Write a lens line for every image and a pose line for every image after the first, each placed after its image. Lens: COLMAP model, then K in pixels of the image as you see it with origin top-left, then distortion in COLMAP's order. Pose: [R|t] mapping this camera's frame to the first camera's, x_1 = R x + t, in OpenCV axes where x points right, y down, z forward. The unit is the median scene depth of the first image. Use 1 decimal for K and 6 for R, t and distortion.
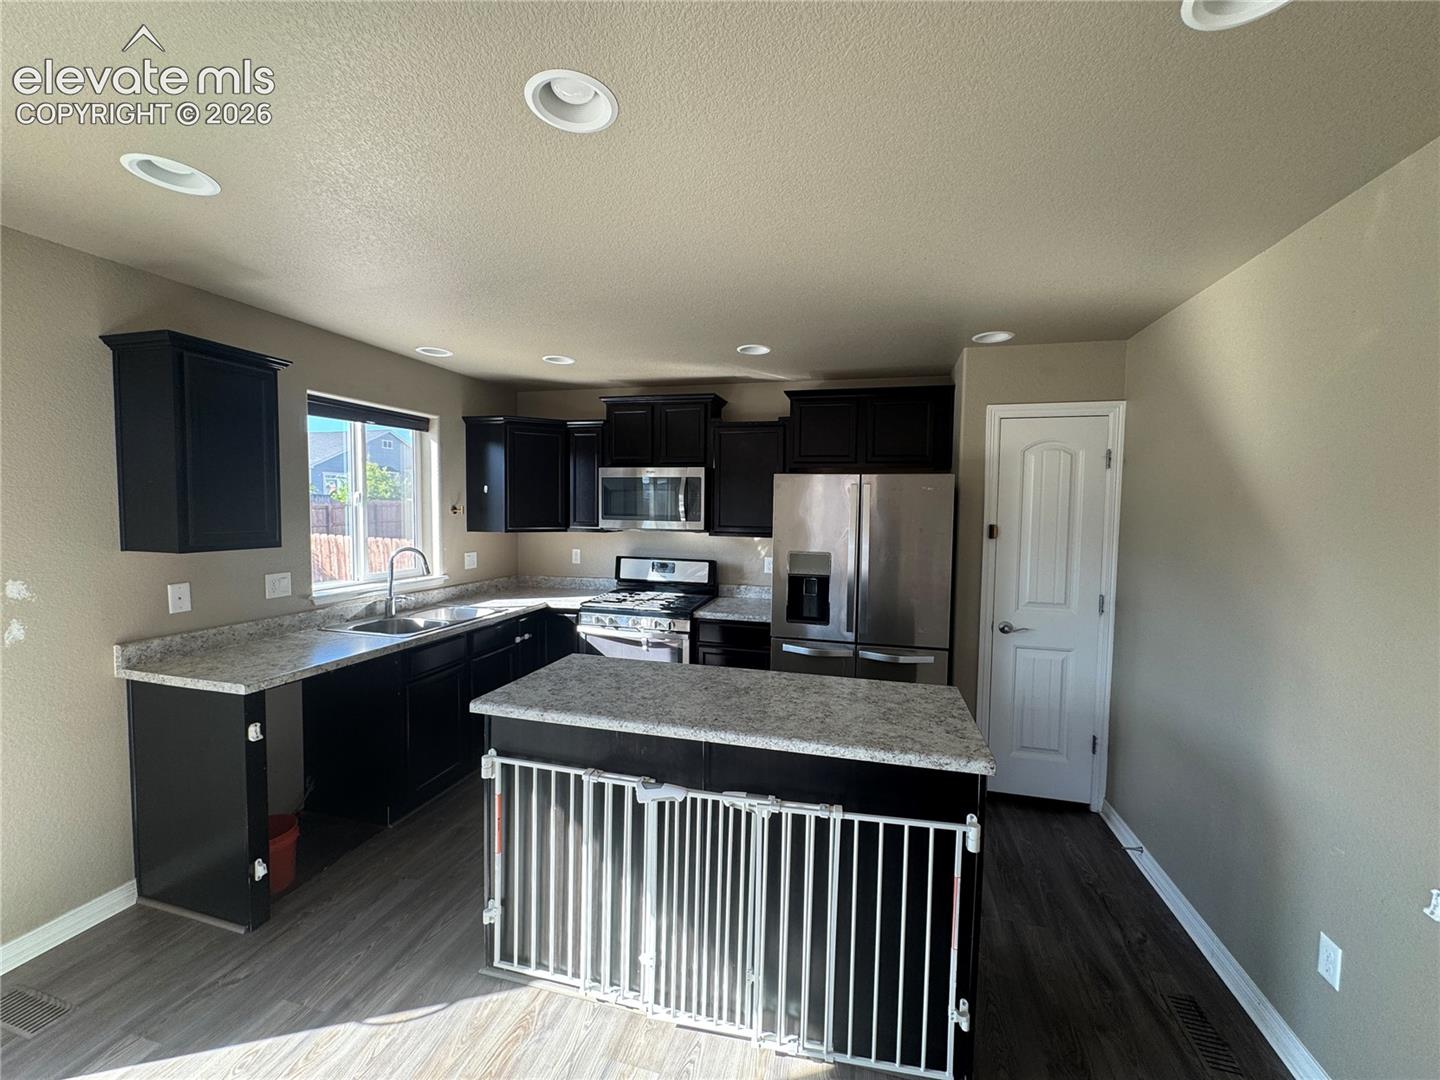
lens RADIAL K [[577.5, 0, 719.8], [0, 577.5, 538.0], [0, 0, 1]] dist [-0.003311, -0.000172]
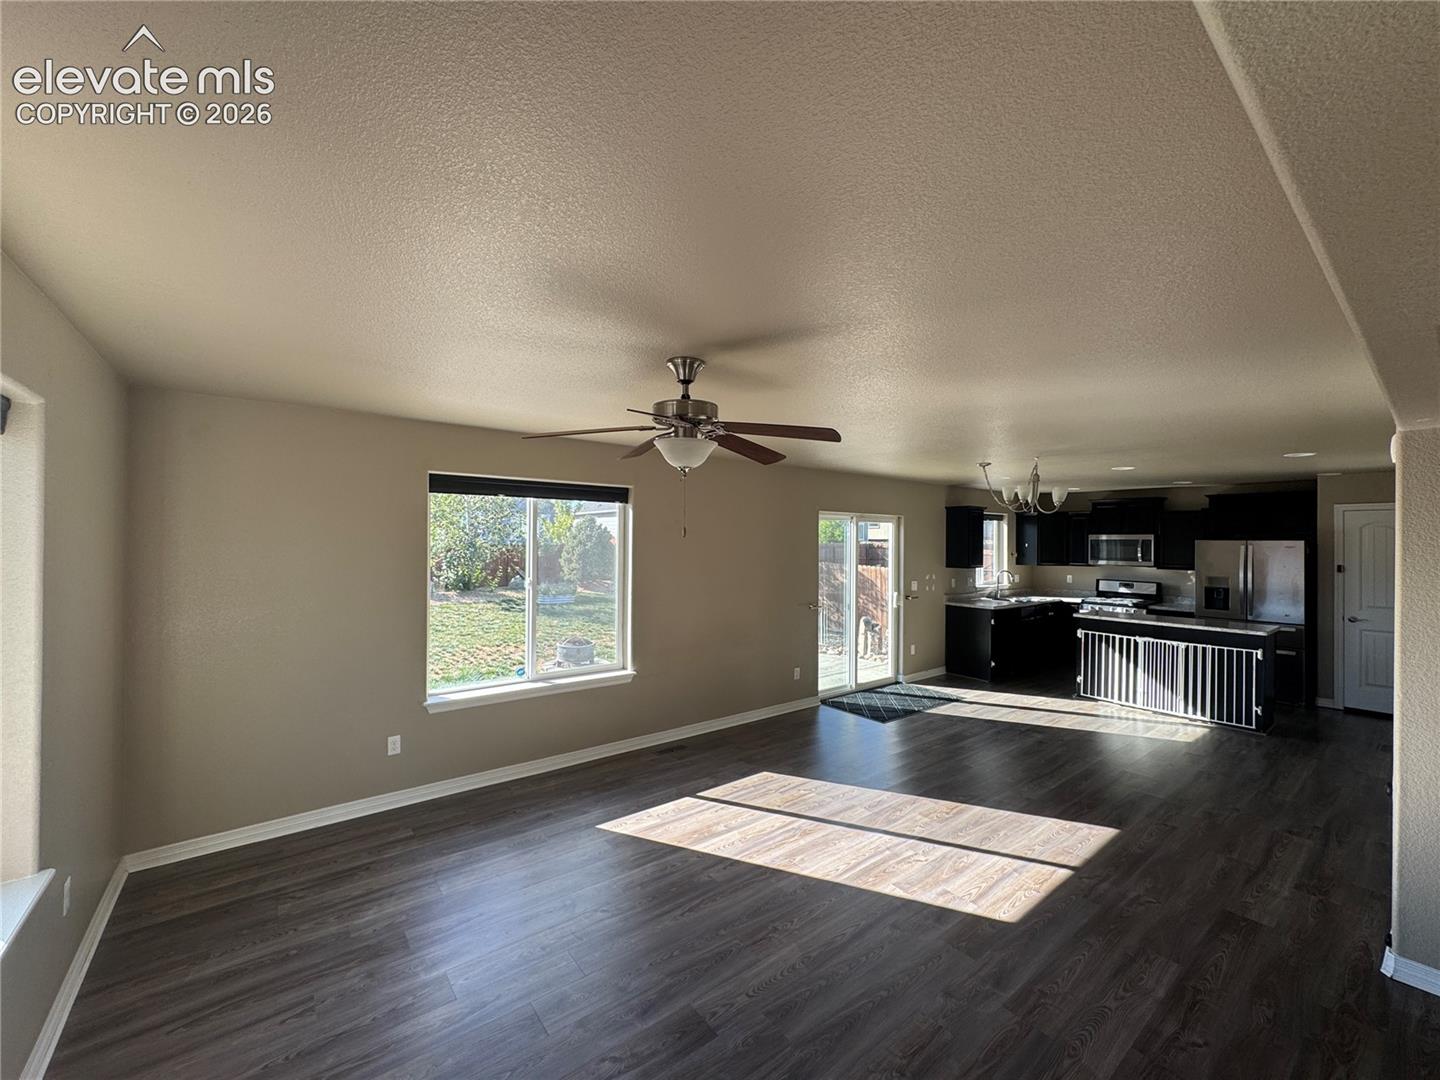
lens RADIAL K [[577.5, 0, 719.8], [0, 577.5, 538.0], [0, 0, 1]] dist [-0.003311, -0.000172]
pose [[0.795675, -0.011100, -0.605622, -0.024172], [-0.031000, 0.997776, -0.059016, 0.092332], [0.604930, 0.065732, 0.793561, -2.600019]]
